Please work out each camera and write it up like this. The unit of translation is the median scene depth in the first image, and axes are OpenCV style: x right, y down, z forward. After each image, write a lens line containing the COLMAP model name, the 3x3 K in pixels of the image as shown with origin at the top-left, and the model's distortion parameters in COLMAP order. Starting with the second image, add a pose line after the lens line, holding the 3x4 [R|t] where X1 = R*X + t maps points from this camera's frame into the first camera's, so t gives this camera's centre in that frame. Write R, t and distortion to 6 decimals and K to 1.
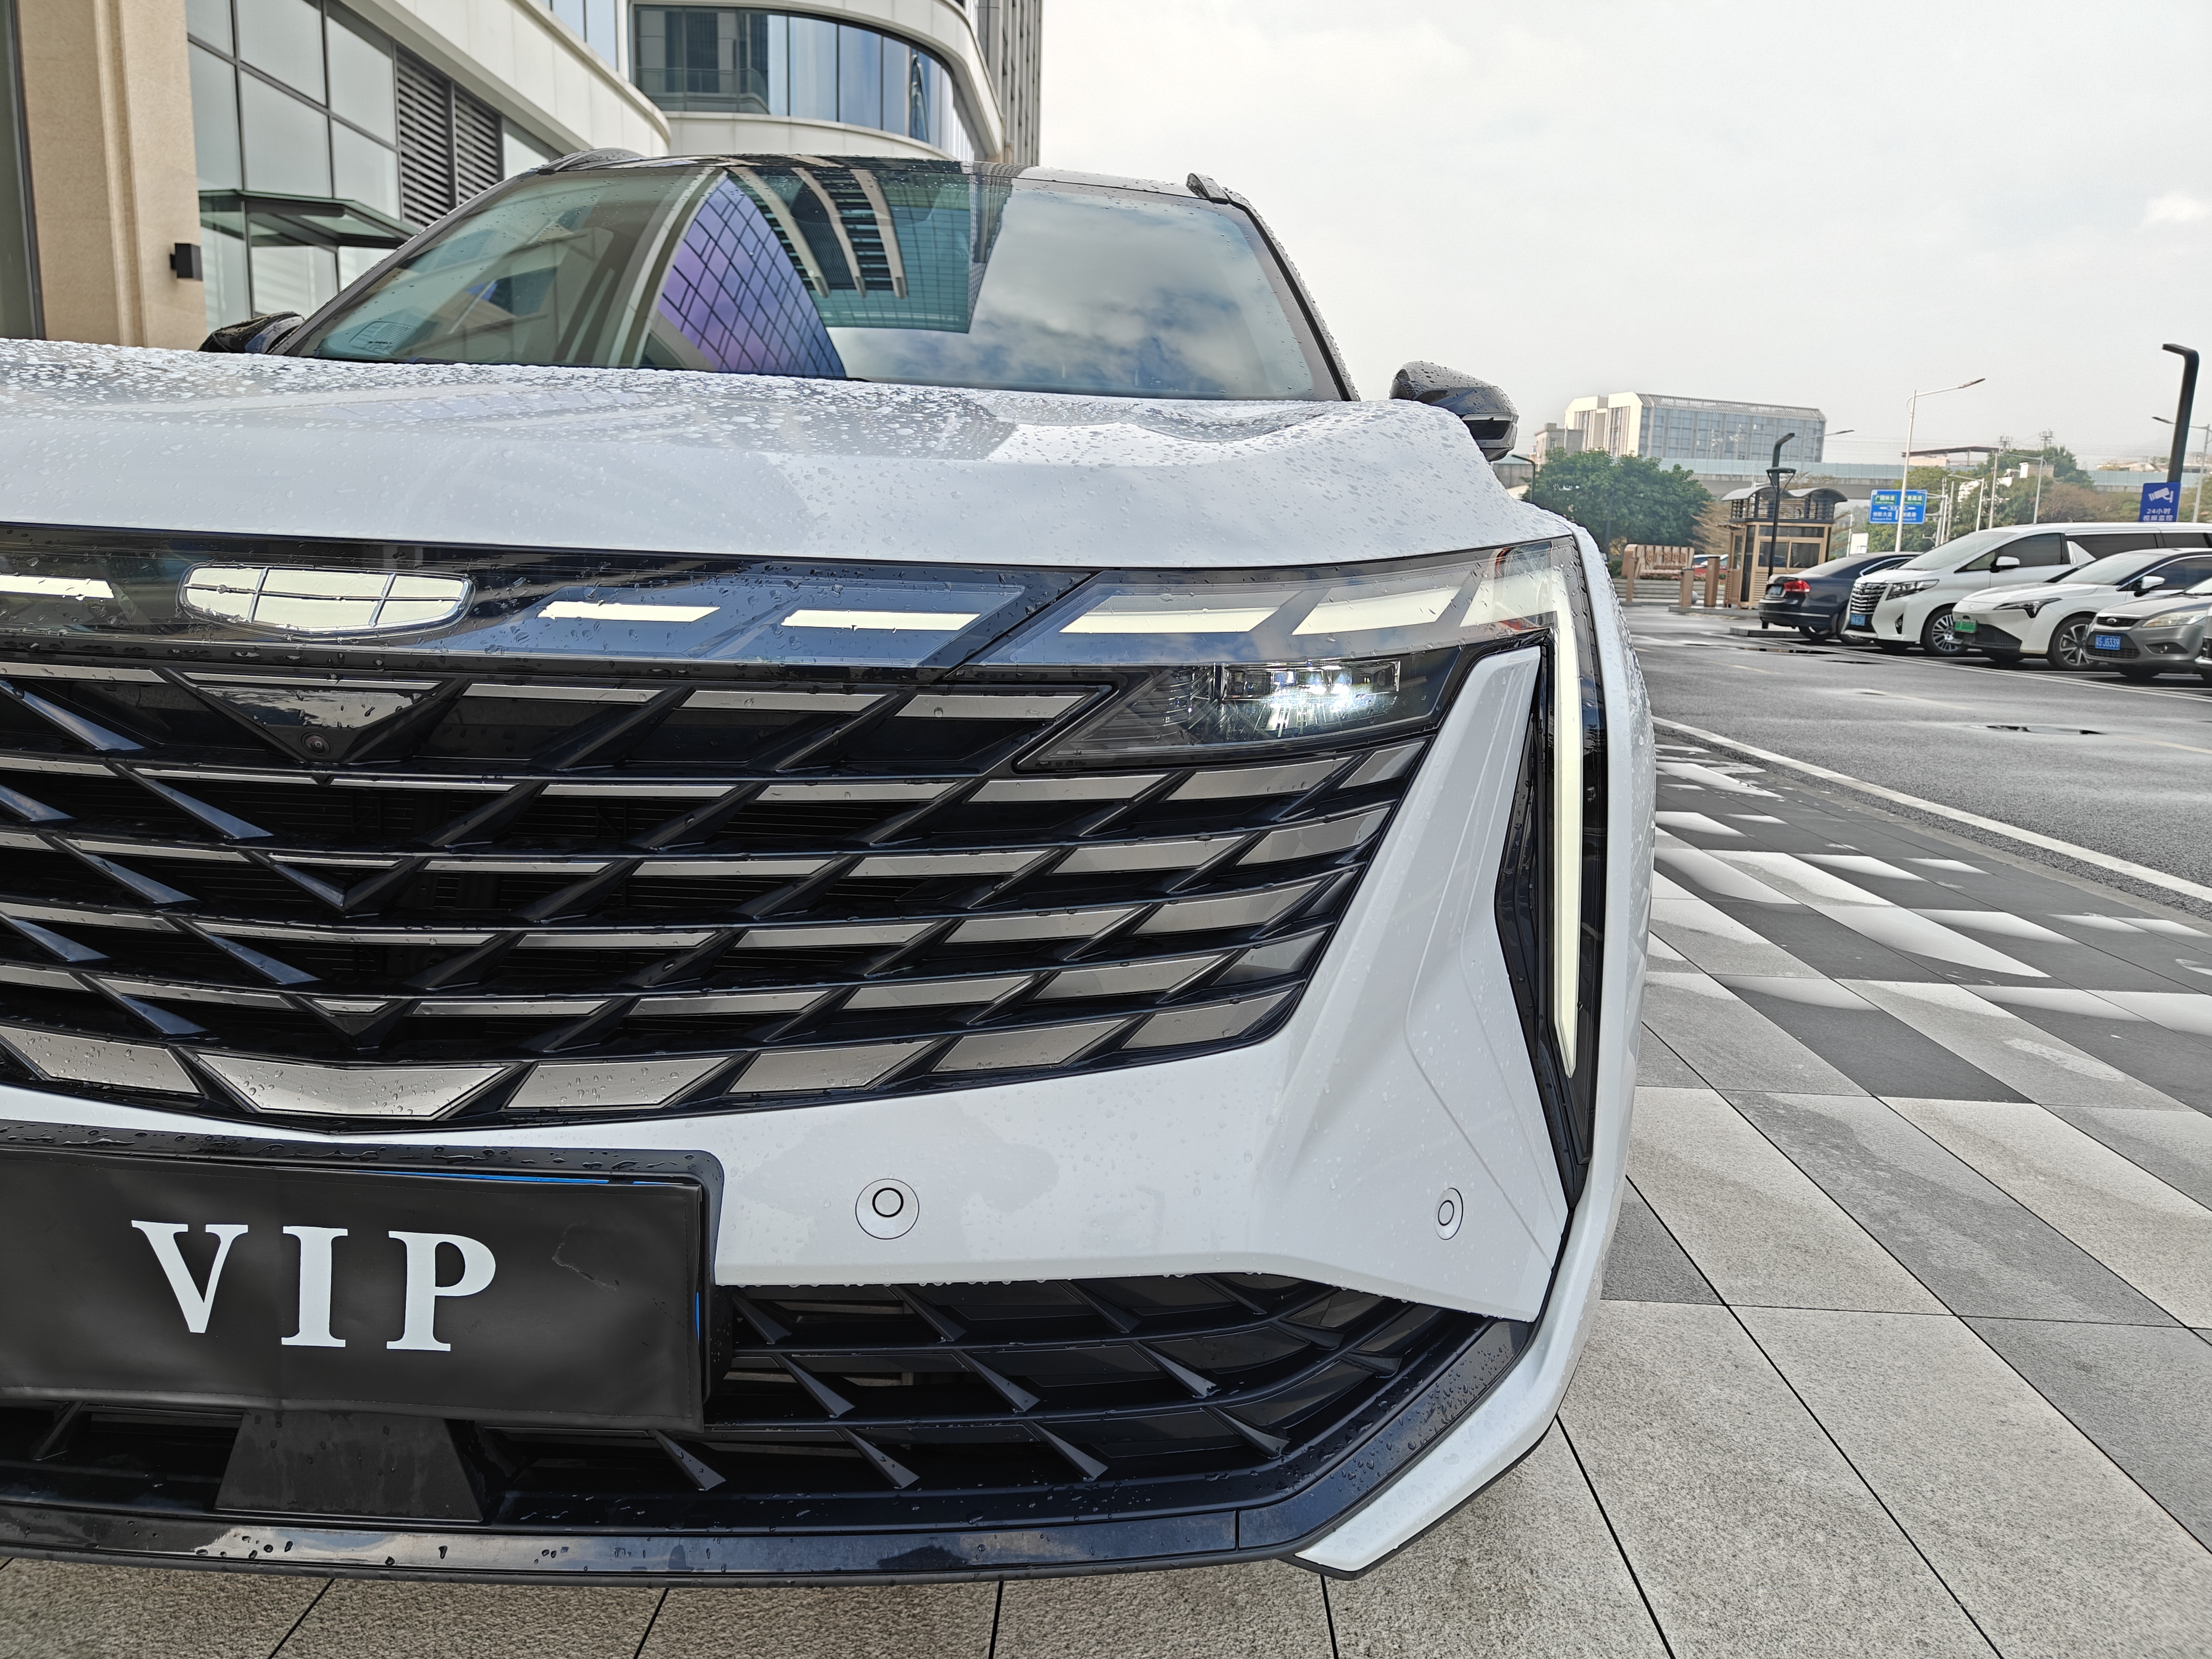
lens RADIAL K [[1581.4, 0, 1109.9], [0, 1581.4, 833.8], [0, 0, 1]] dist [0.006922, -0.000760]
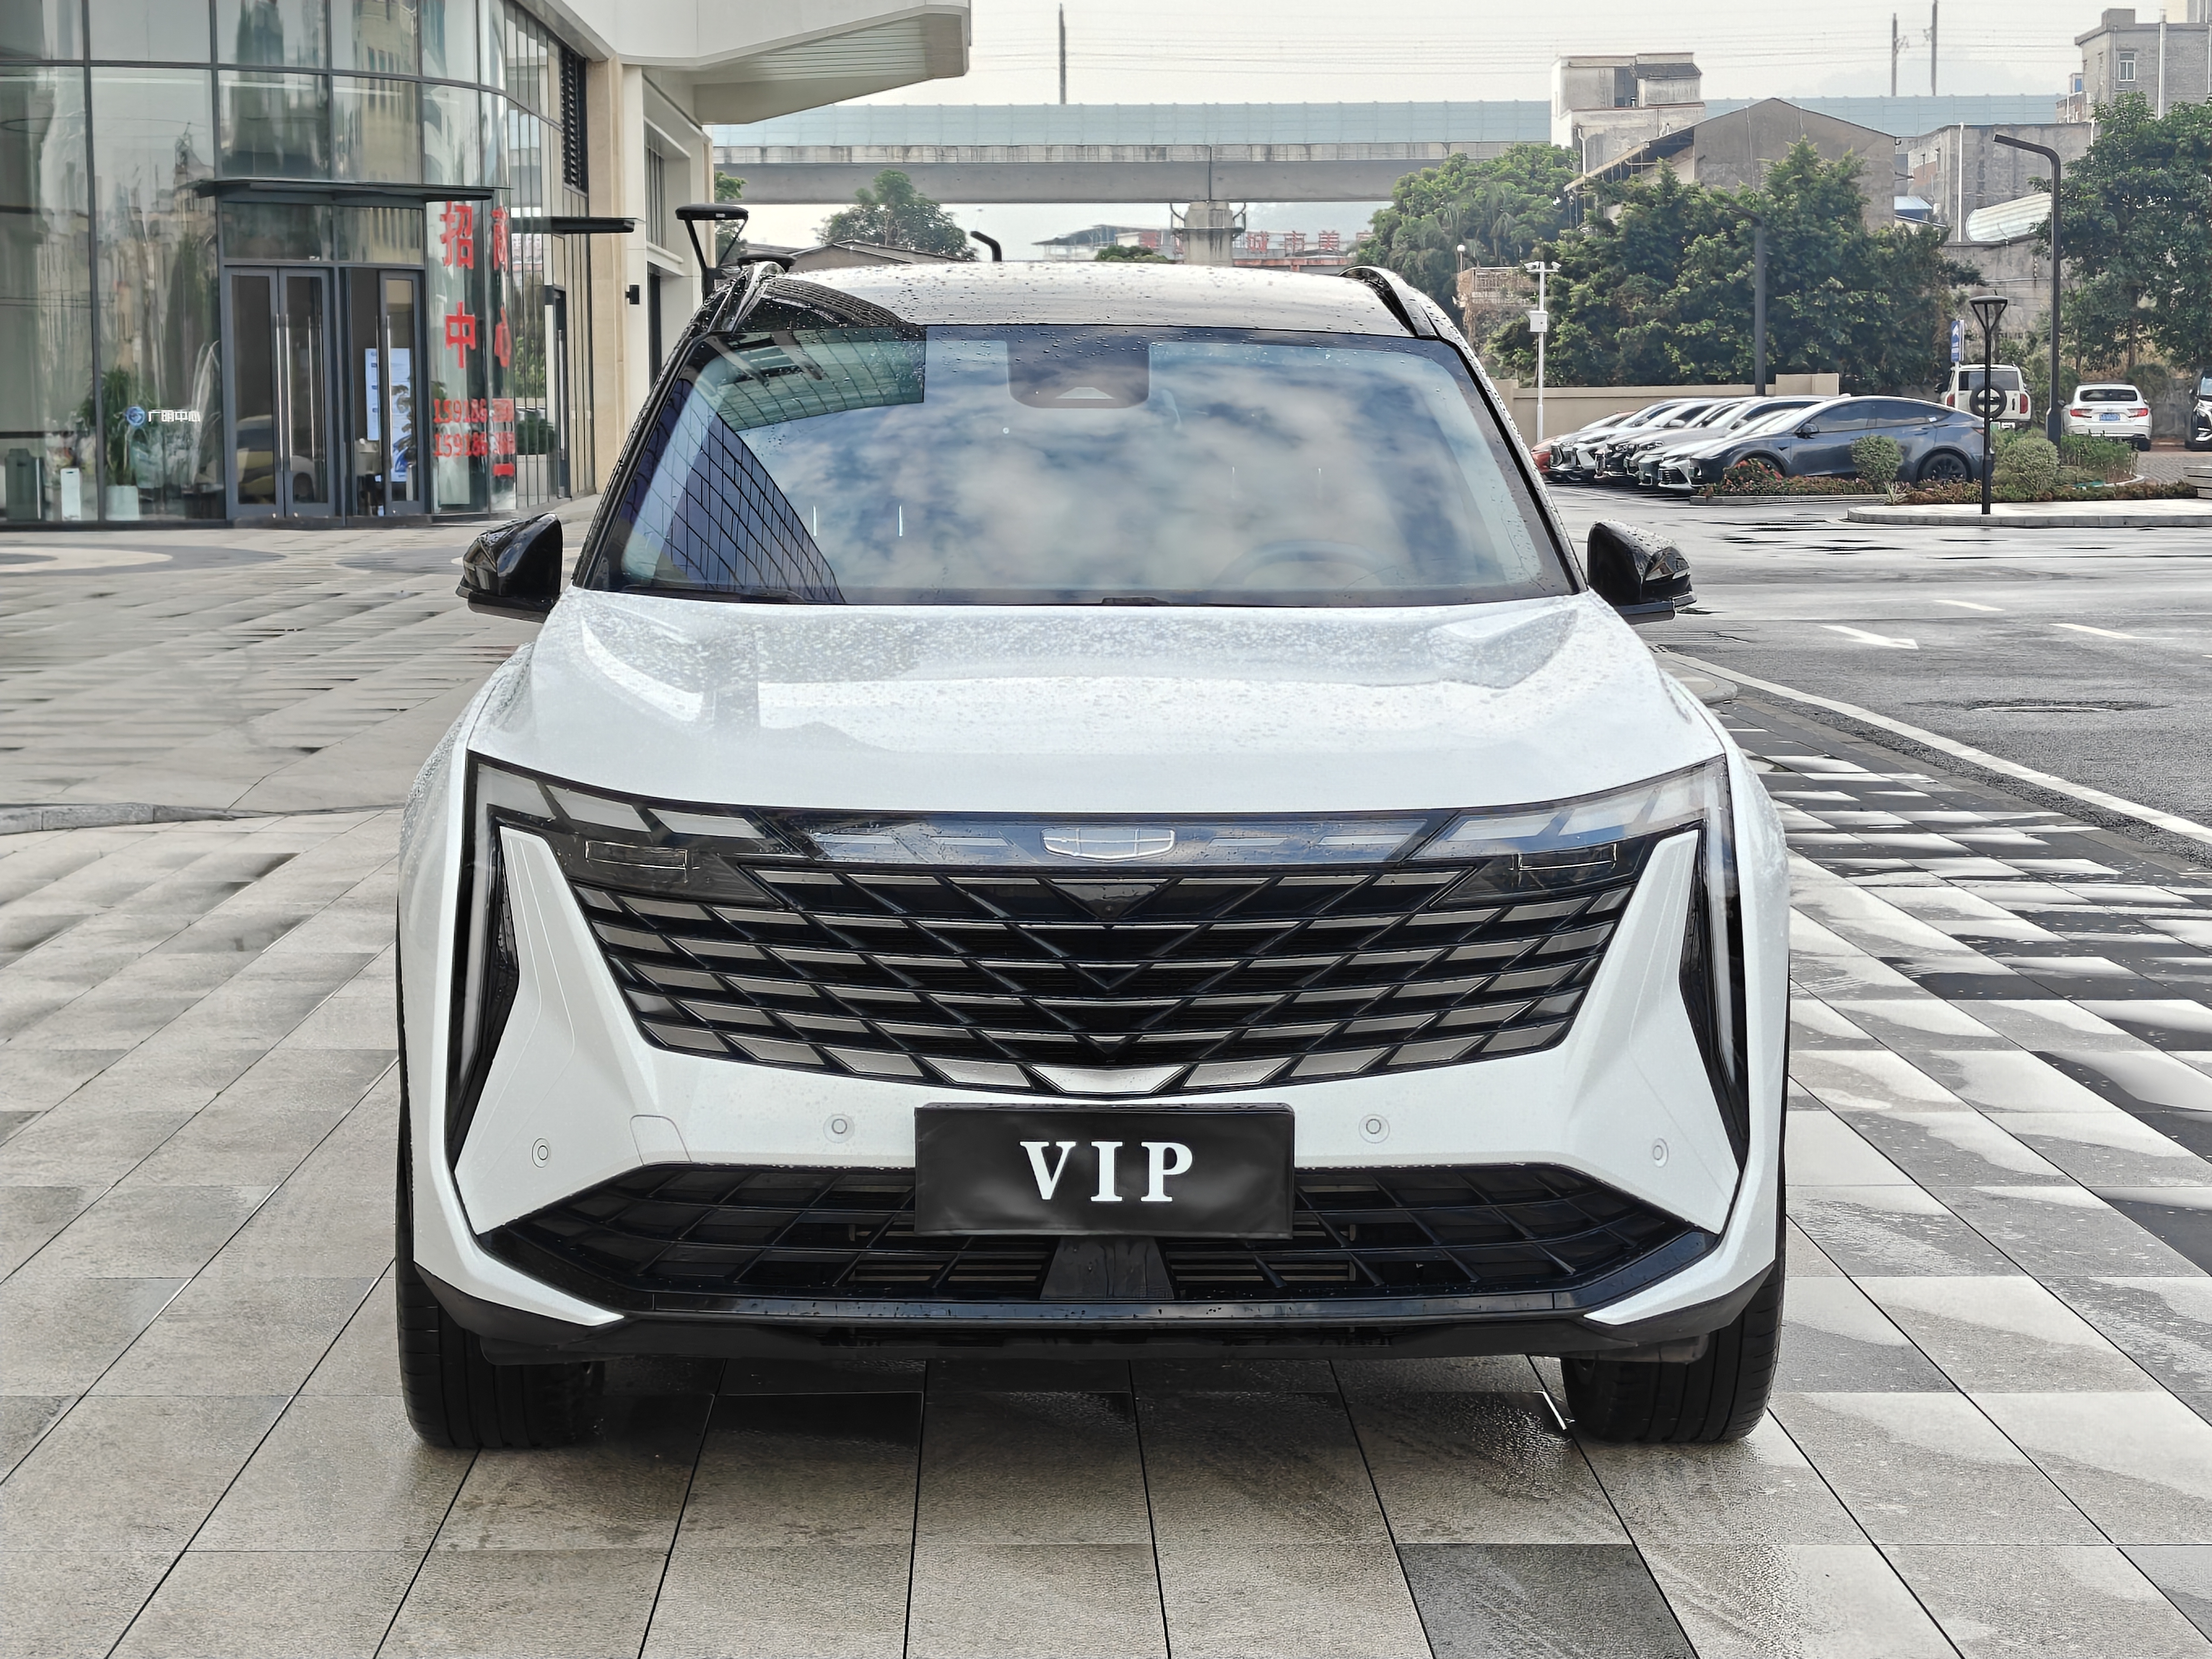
lens RADIAL K [[4693.2, 0, 1101.7], [0, 4693.2, 827.6], [0, 0, 1]] dist [0.098352, 0.000000]
pose [[0.998162, -0.041549, 0.044106, -0.727689], [0.045078, 0.995590, -0.082274, 0.327824], [-0.040494, 0.084111, 0.995633, -4.929184]]
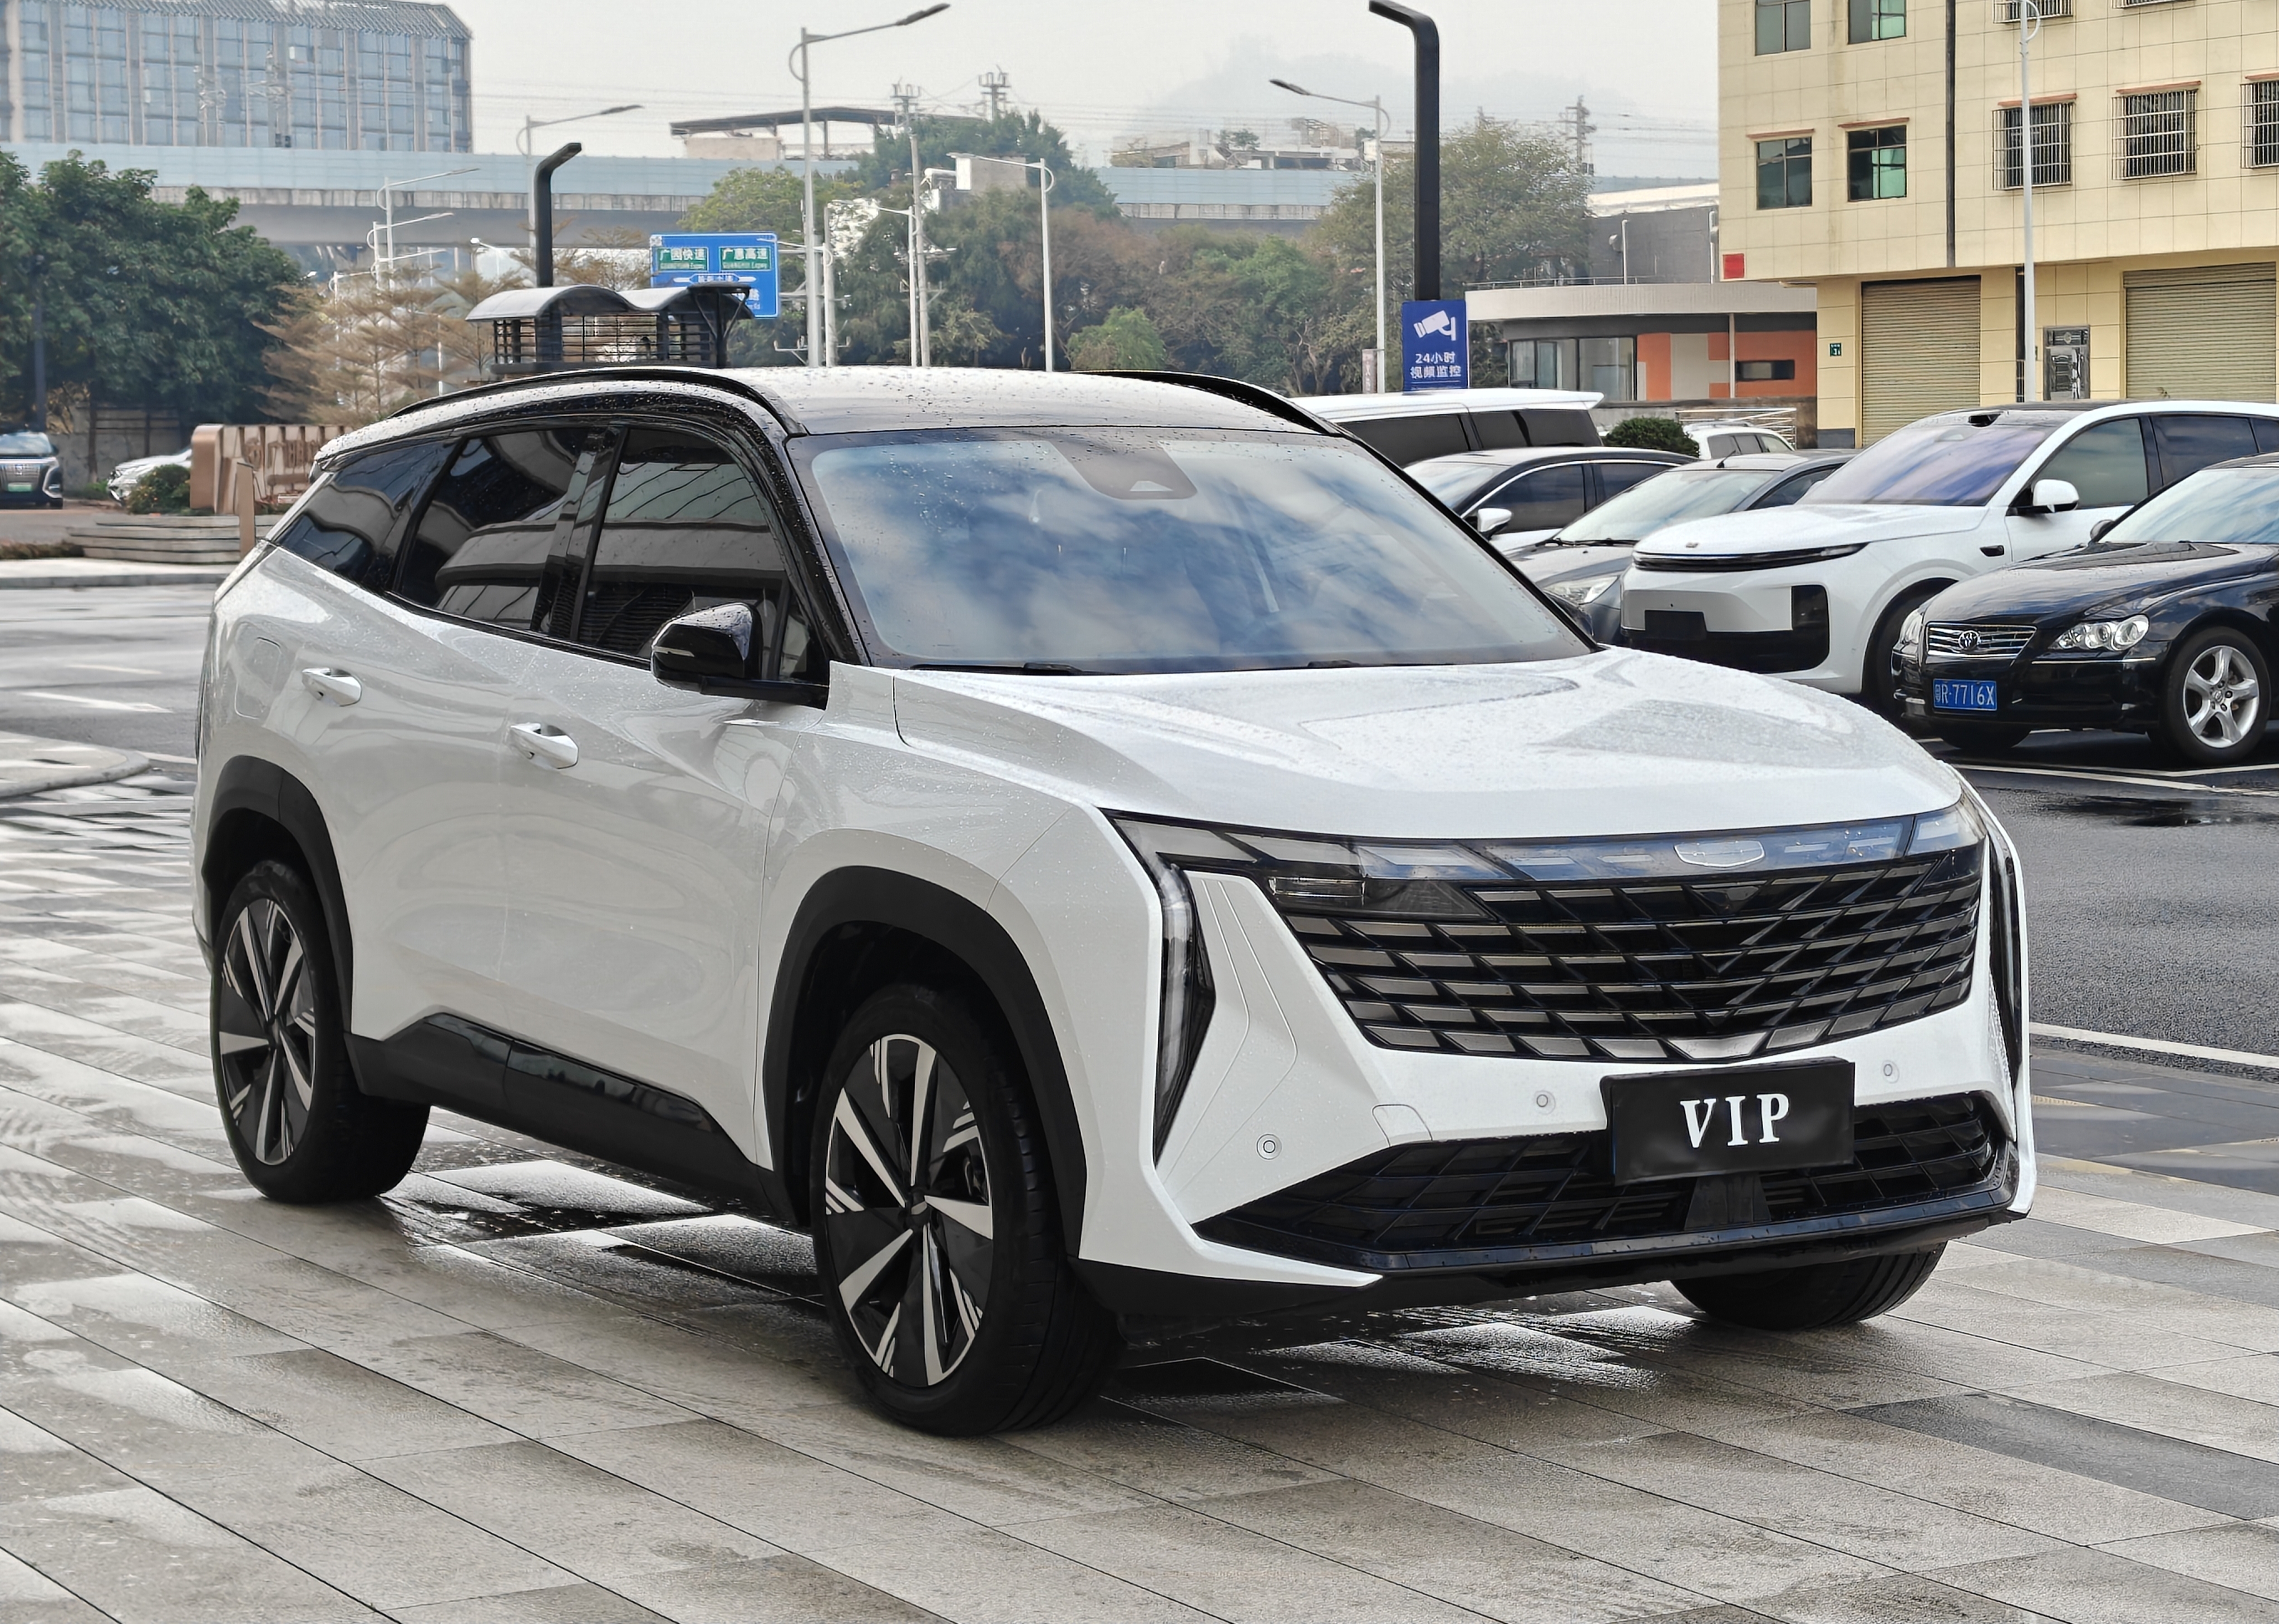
lens RADIAL K [[4819.0, 0, 1141.8], [0, 4819.0, 810.6], [0, 0, 1]] dist [0.104791, 0.000000]
pose [[0.845927, -0.084992, 0.526482, -5.130416], [0.132234, 0.989818, -0.052678, 0.070989], [-0.516644, 0.114181, 0.848553, -4.937020]]
